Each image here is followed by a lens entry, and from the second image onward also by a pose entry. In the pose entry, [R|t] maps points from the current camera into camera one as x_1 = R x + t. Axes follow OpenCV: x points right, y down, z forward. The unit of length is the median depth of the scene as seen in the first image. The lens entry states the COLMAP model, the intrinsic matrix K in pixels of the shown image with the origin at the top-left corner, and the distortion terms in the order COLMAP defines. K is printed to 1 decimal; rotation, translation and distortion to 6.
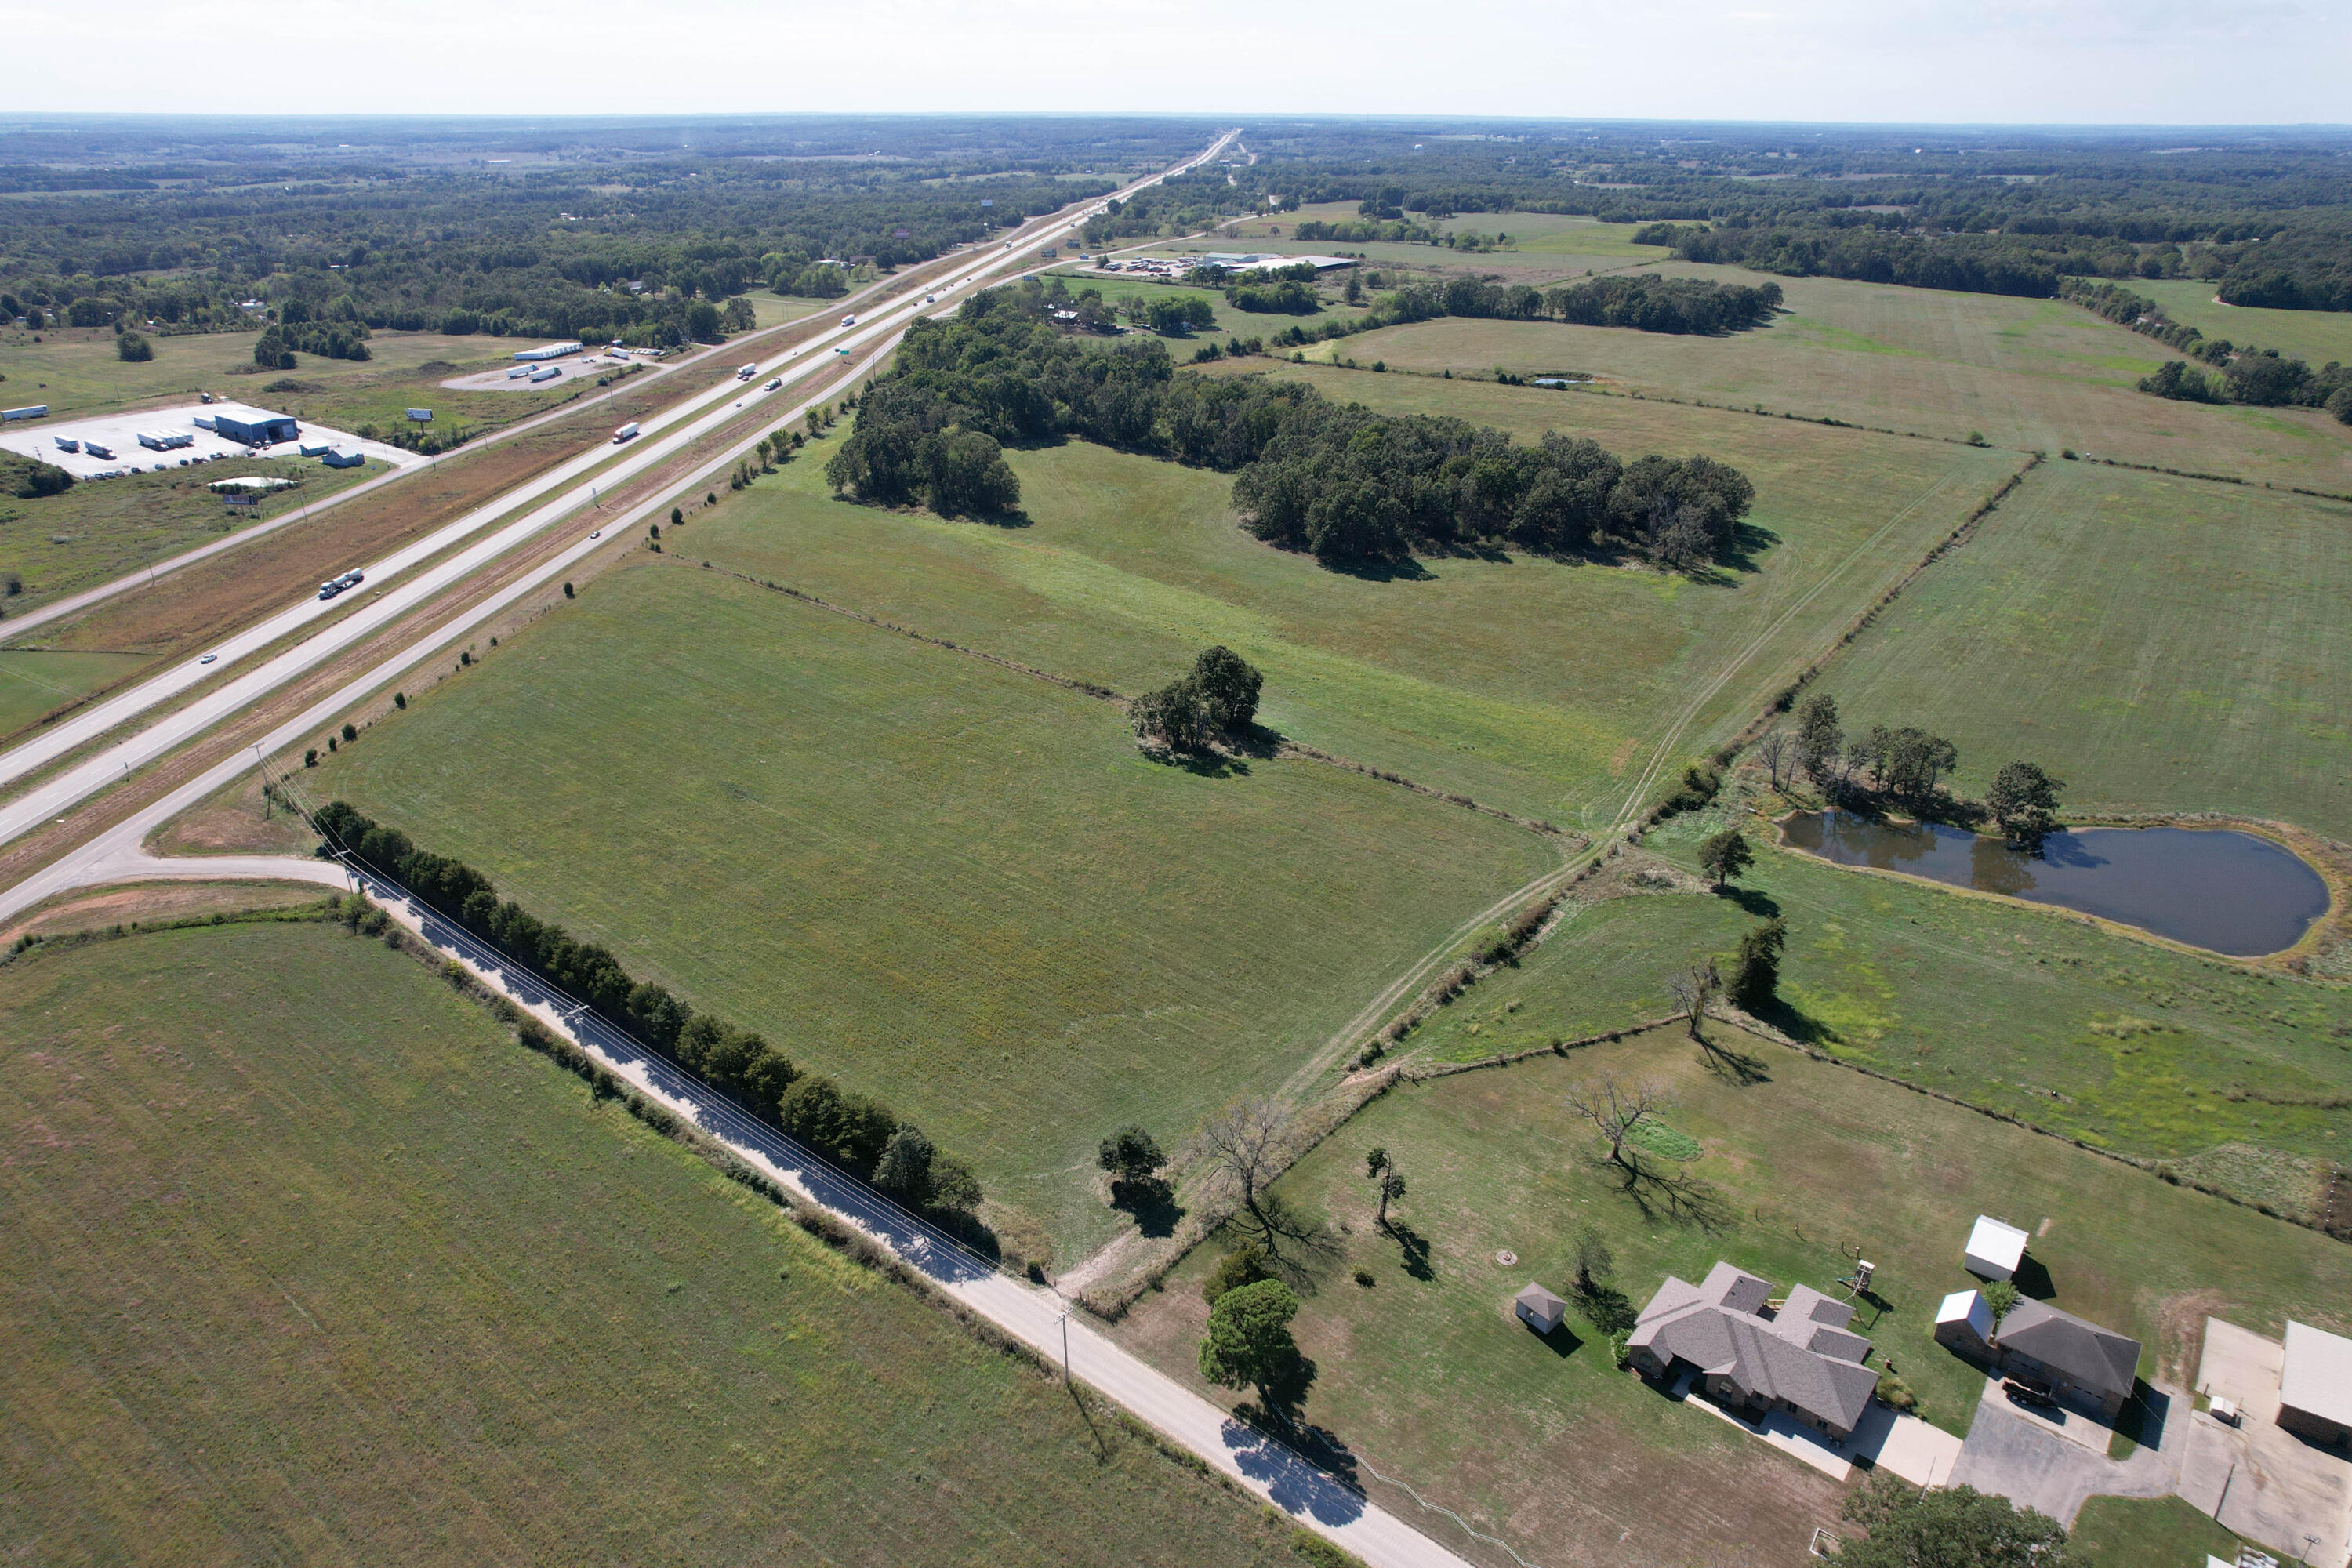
lens RADIAL K [[1510.7, 0, 1168.3], [0, 1510.7, 777.4], [0, 0, 1]] dist [-0.085015, 0.080415]
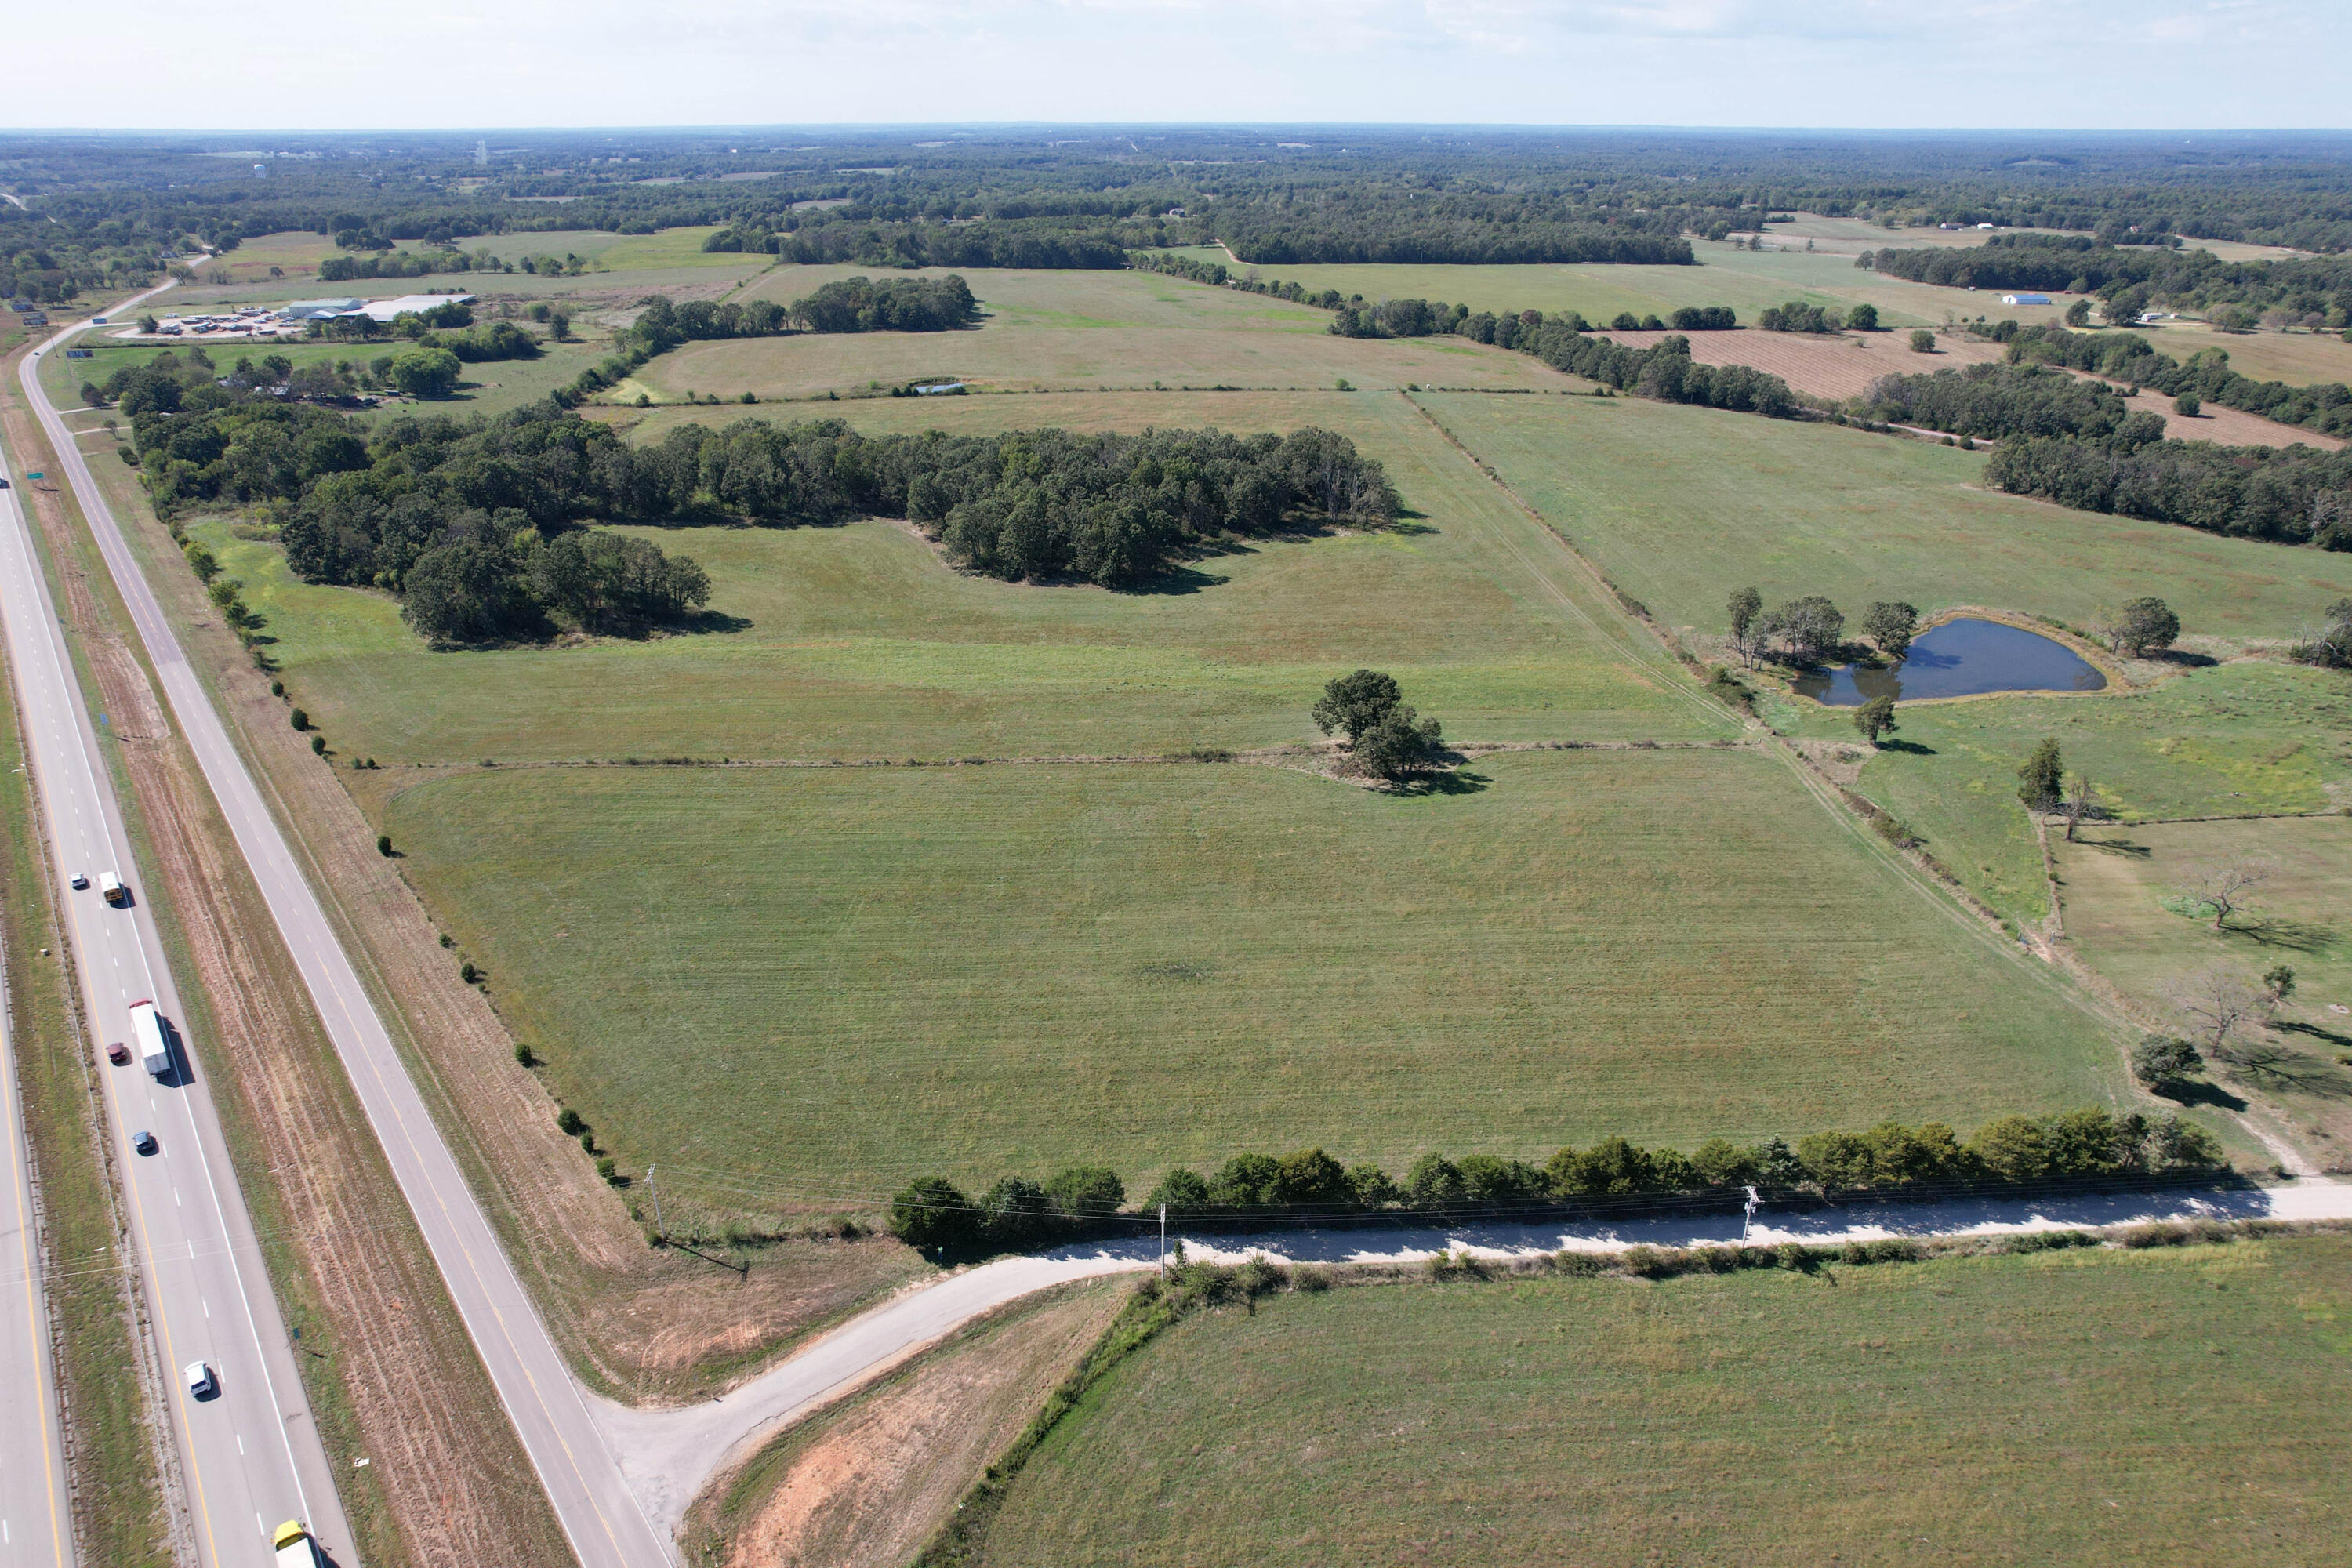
lens RADIAL K [[1499.8, 0, 1166.8], [0, 1499.8, 806.6], [0, 0, 1]] dist [-0.084319, 0.076948]
pose [[0.737427, -0.290859, 0.609593, -0.664668], [0.281308, 0.952785, 0.114309, -0.147550], [-0.614059, 0.087189, 0.784430, 0.325986]]
